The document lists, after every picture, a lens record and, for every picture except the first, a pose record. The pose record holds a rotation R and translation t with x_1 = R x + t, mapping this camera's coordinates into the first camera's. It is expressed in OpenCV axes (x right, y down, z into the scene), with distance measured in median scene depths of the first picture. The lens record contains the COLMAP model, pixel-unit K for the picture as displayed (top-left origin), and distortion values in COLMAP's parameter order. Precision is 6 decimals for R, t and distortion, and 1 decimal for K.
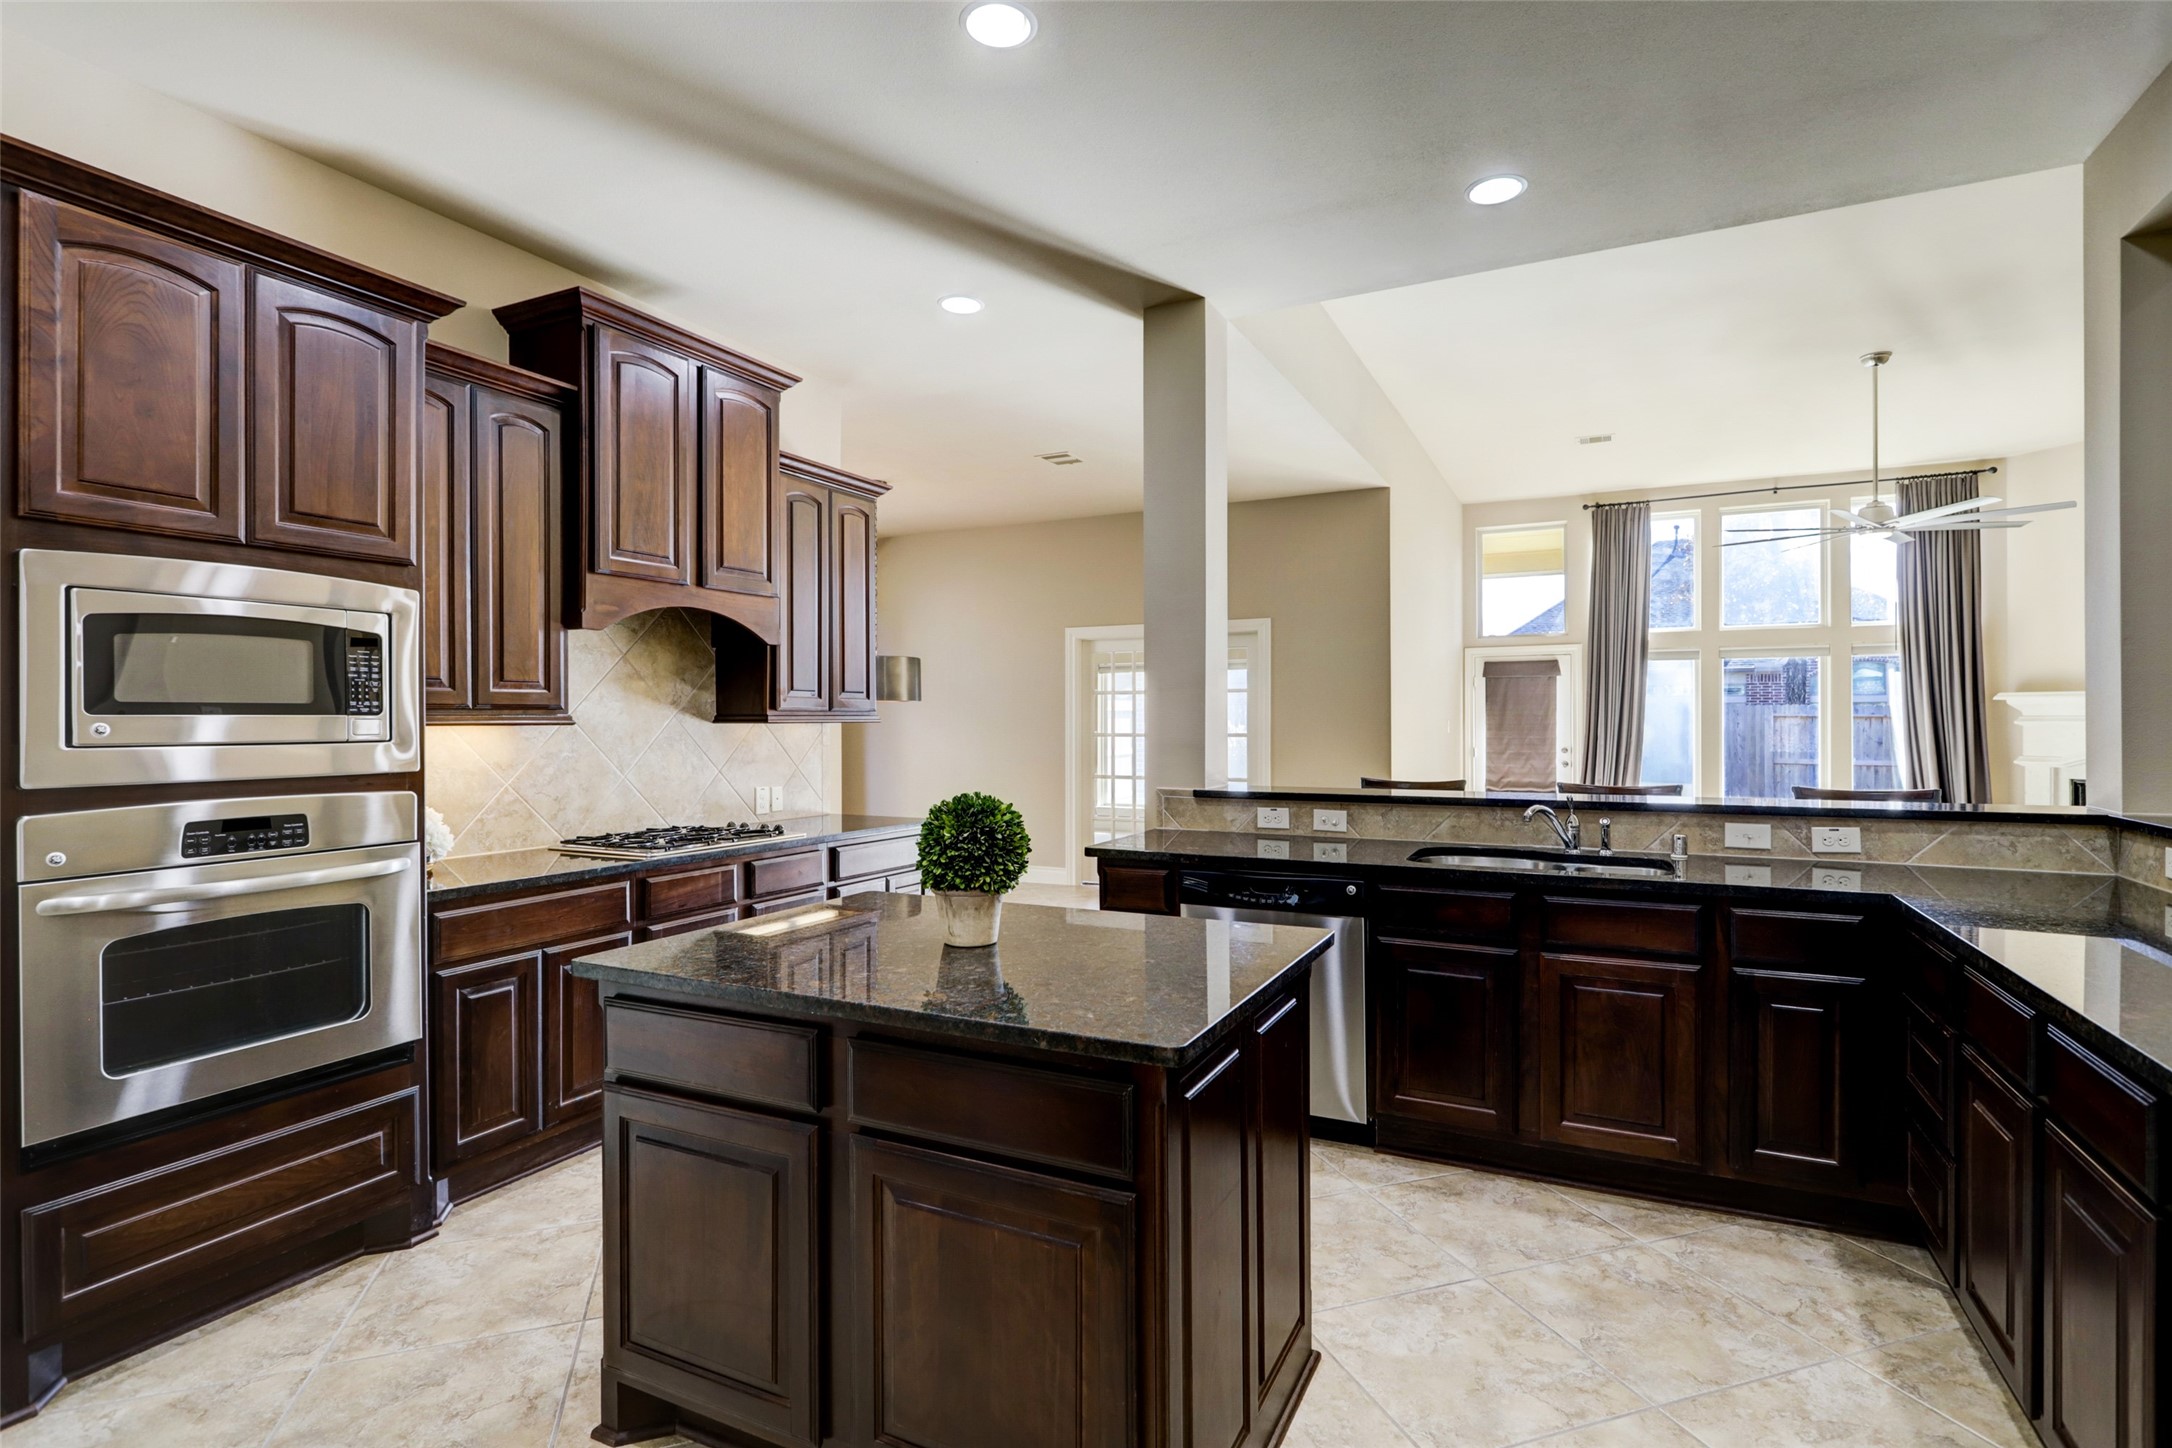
lens RADIAL K [[1045.5, 0, 1069.8], [0, 1045.5, 716.5], [0, 0, 1]] dist [-0.000704, 0.002974]
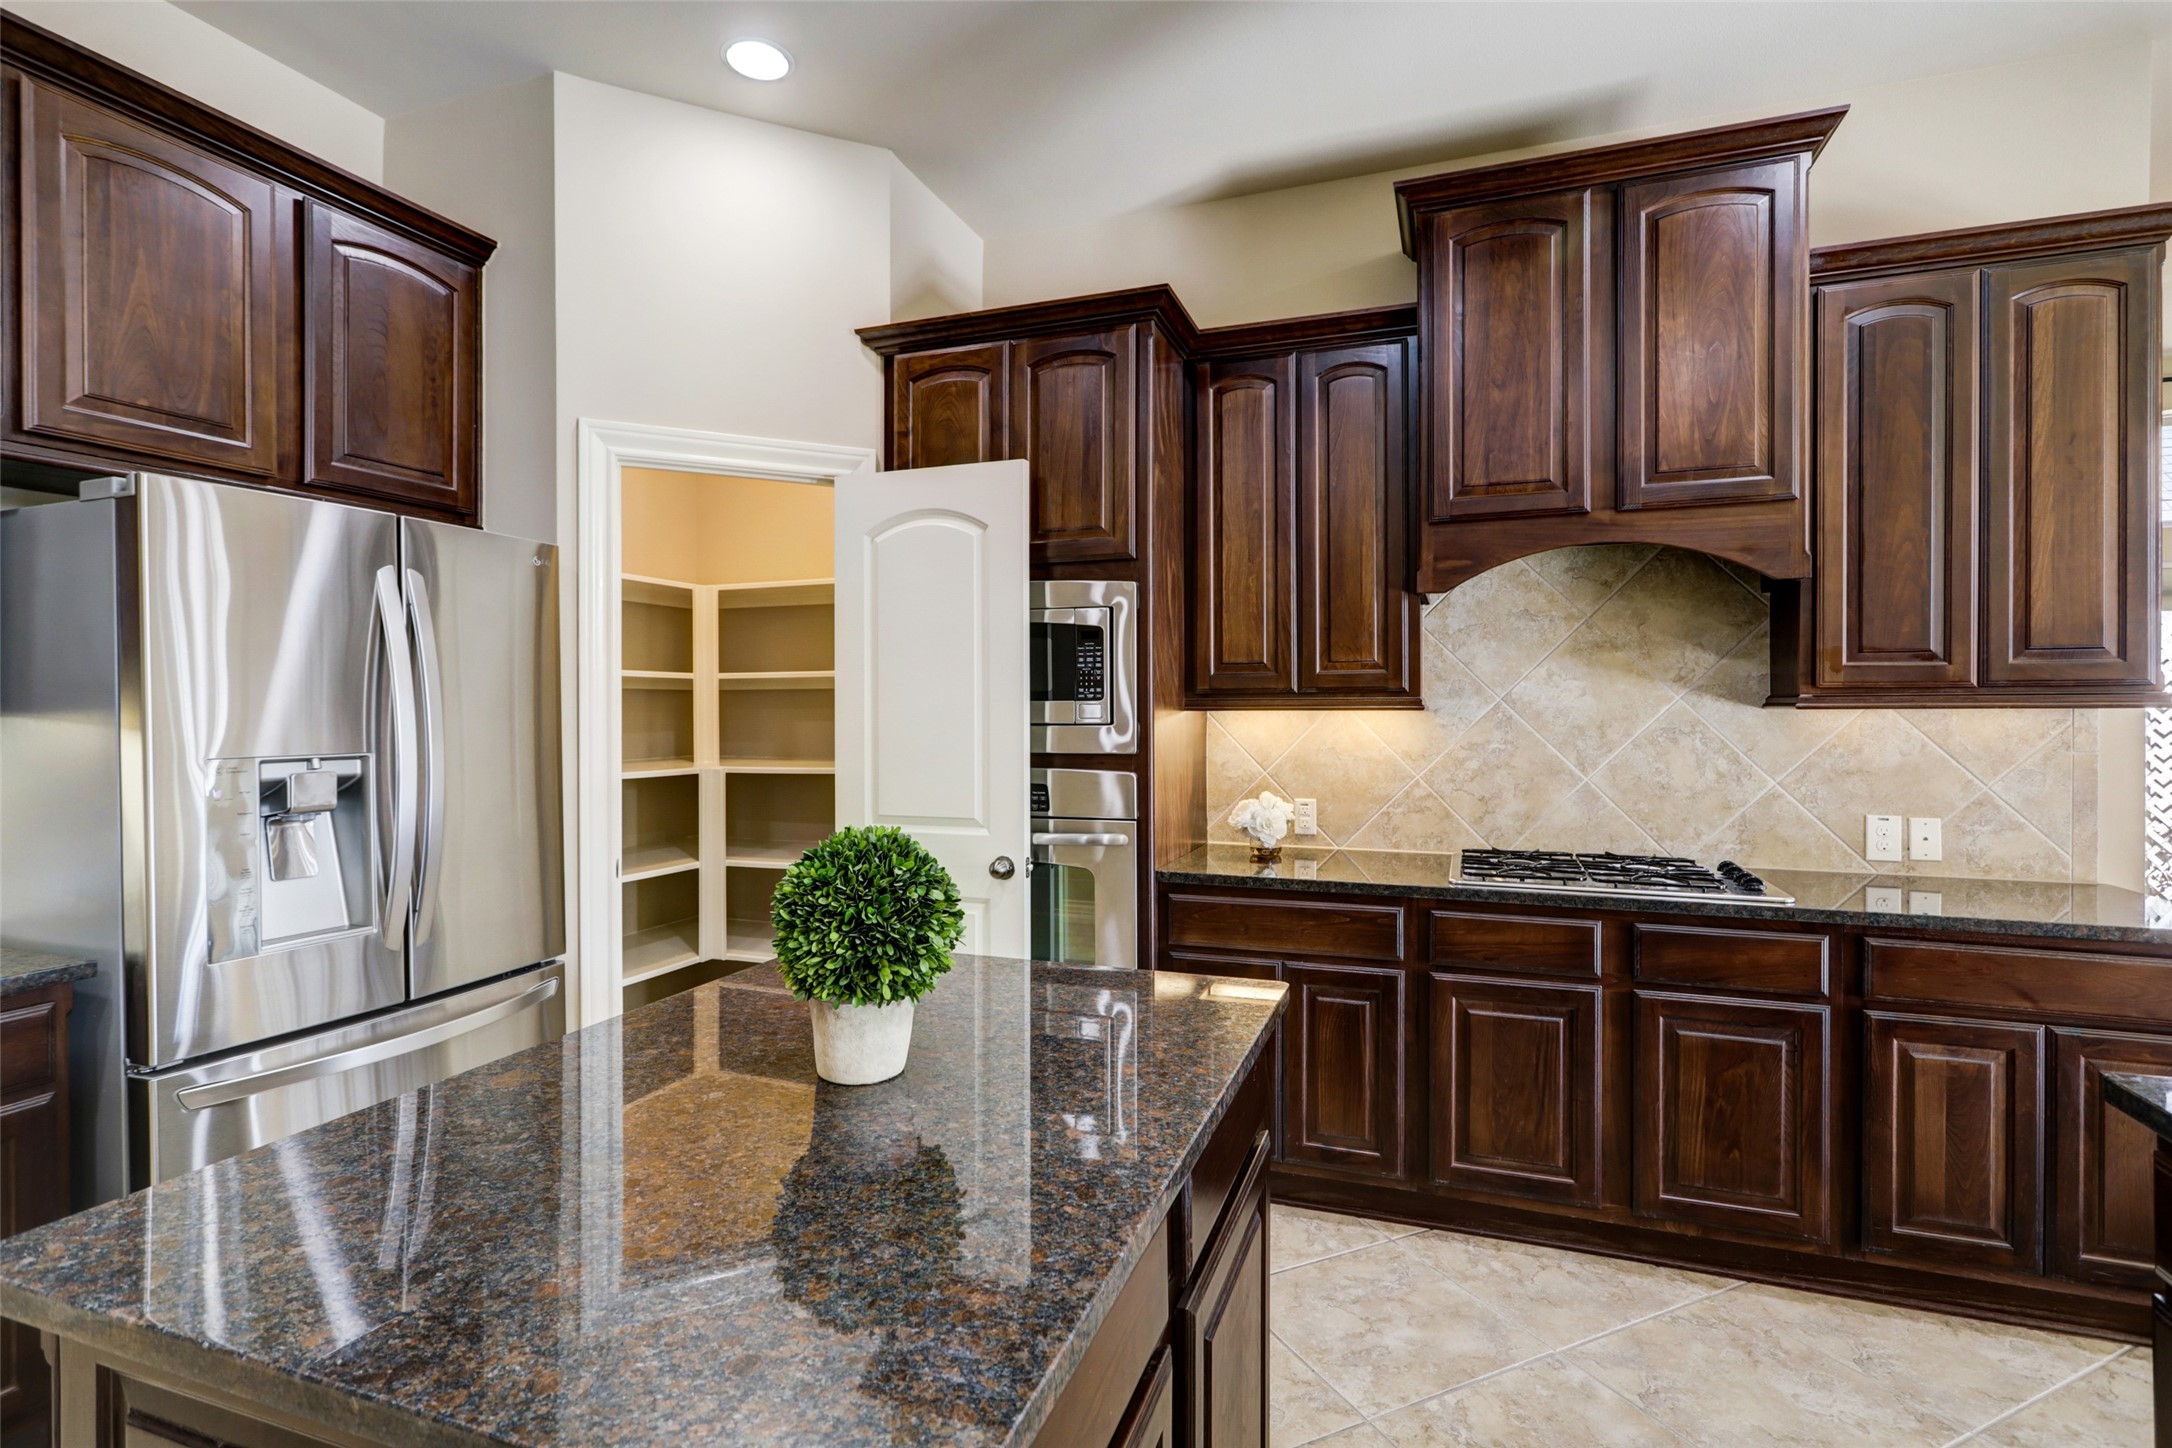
lens RADIAL K [[1045.5, 0, 1085.2], [0, 1045.5, 713.4], [0, 0, 1]] dist [-0.000704, 0.002974]
pose [[0.130362, 0.009627, -0.991420, 0.259662], [0.005160, 0.999933, 0.010388, 0.000405], [0.991453, -0.006470, 0.130304, 0.516502]]
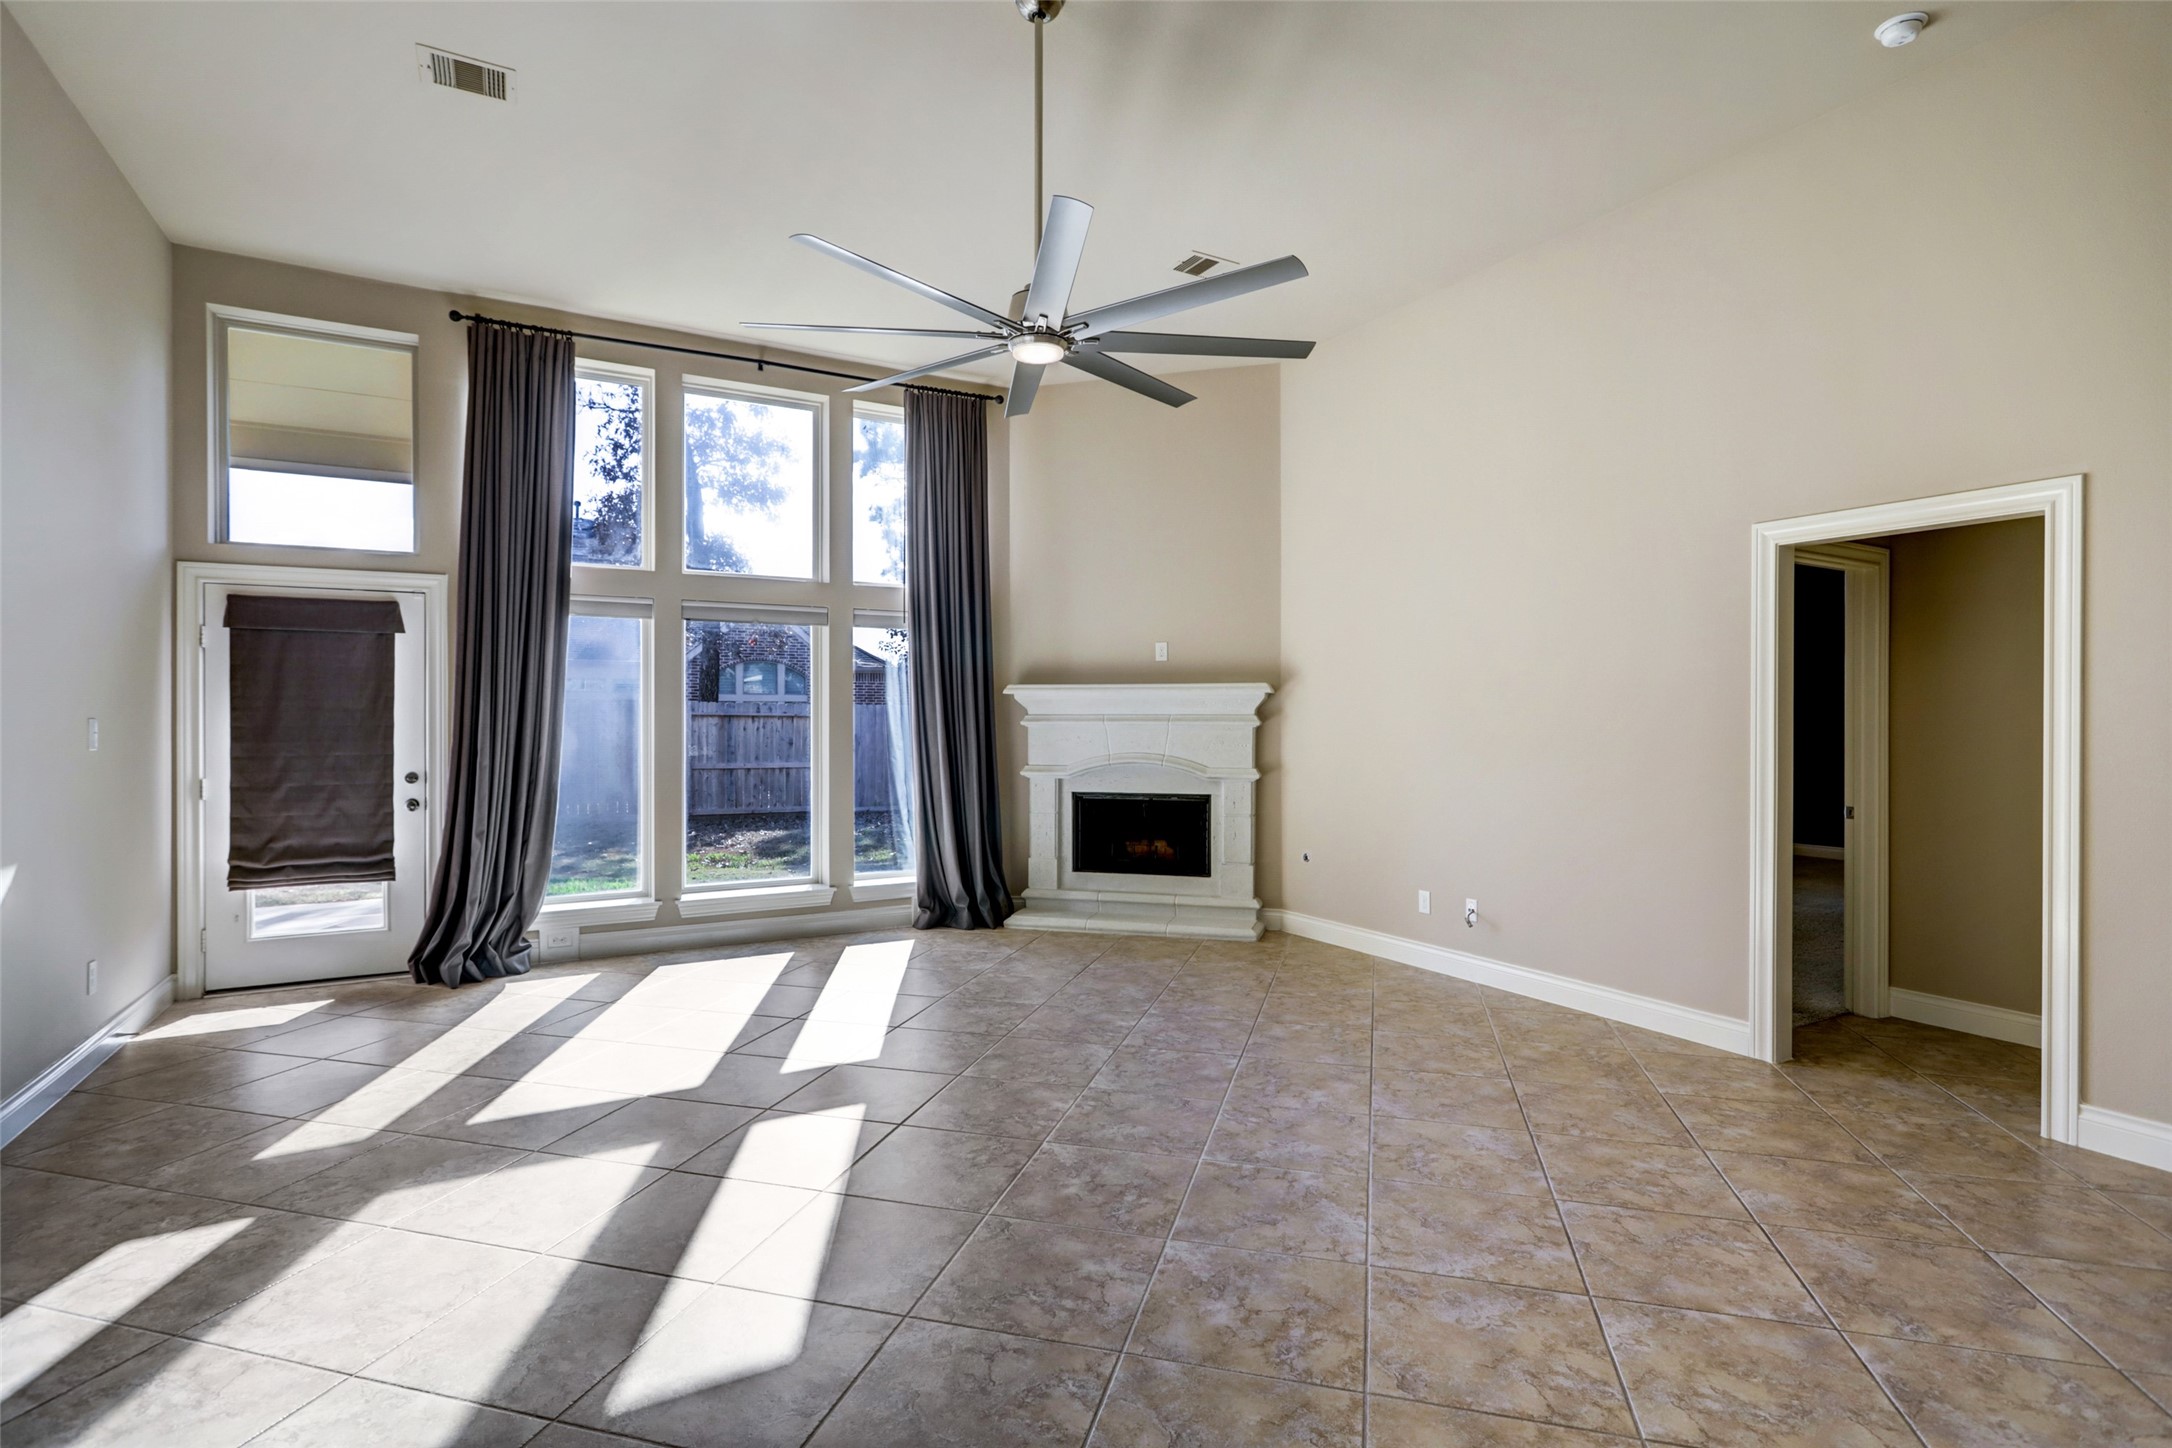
lens RADIAL K [[1045.5, 0, 1088.7], [0, 1045.5, 720.4], [0, 0, 1]] dist [-0.000704, 0.002974]
pose [[0.550950, -0.000058, 0.834538, 0.550925], [-0.002808, 0.999994, 0.001923, 0.004953], [-0.834533, -0.003402, 0.550947, 1.062949]]
